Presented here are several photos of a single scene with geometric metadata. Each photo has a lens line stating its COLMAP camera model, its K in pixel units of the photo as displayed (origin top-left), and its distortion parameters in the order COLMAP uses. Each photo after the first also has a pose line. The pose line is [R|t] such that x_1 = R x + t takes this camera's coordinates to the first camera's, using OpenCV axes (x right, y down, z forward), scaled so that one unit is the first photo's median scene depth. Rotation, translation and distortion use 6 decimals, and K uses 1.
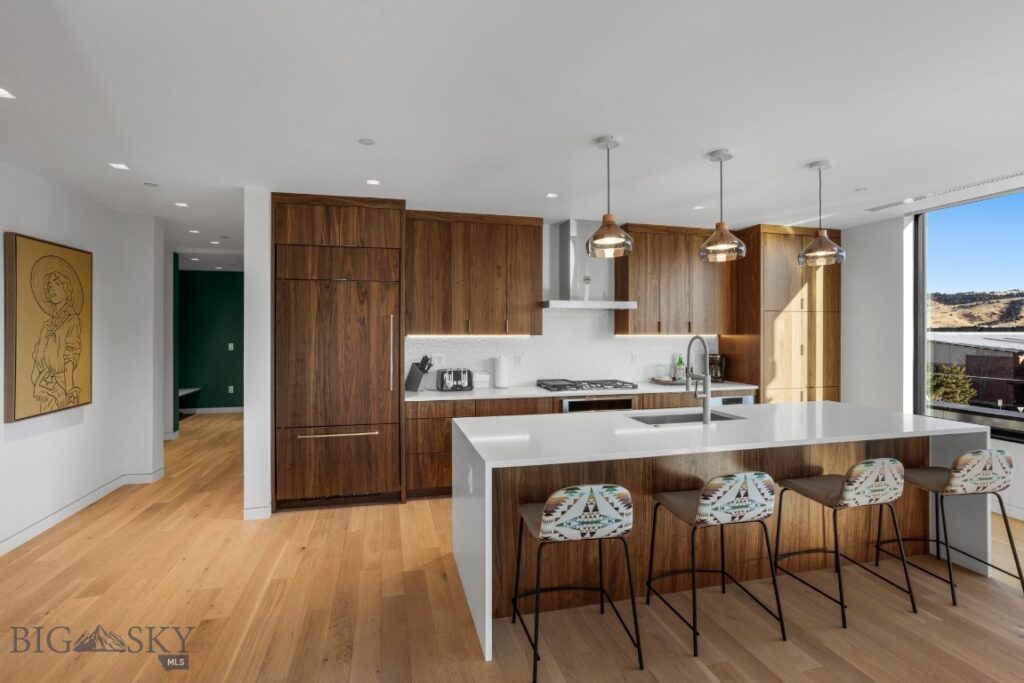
lens RADIAL K [[502.9, 0, 518.3], [0, 502.9, 293.0], [0, 0, 1]] dist [-0.042337, 0.024262]
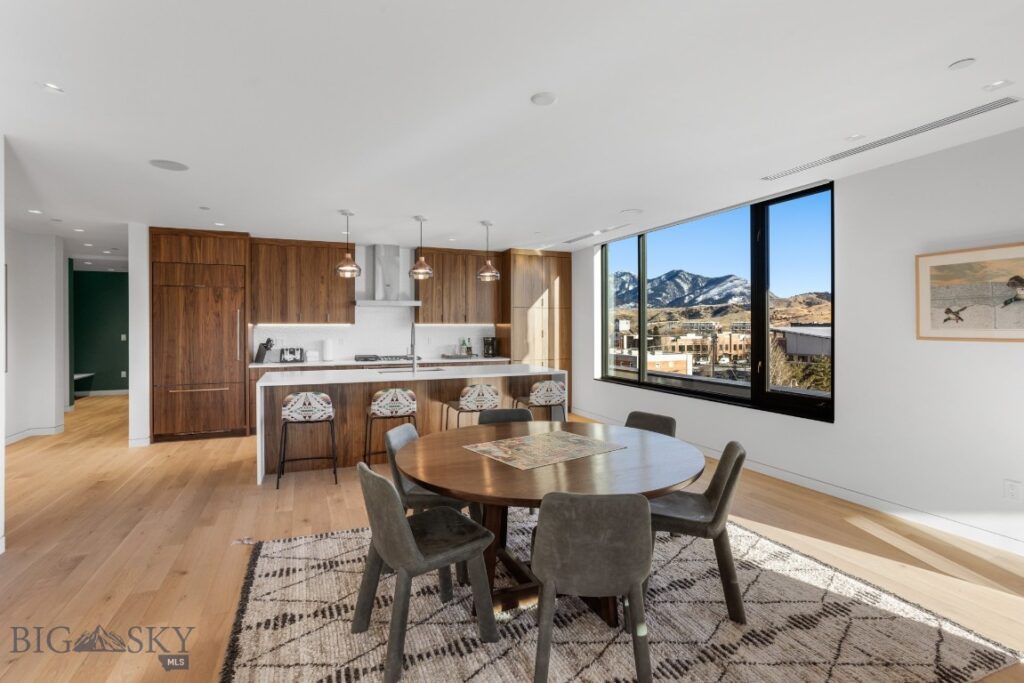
lens RADIAL K [[502.9, 0, 523.0], [0, 502.9, 298.2], [0, 0, 1]] dist [-0.042337, 0.024262]
pose [[0.989114, 0.005046, 0.147062, 0.341849], [-0.007575, 0.999833, 0.016639, -0.020128], [-0.146954, -0.017572, 0.988987, -0.546205]]
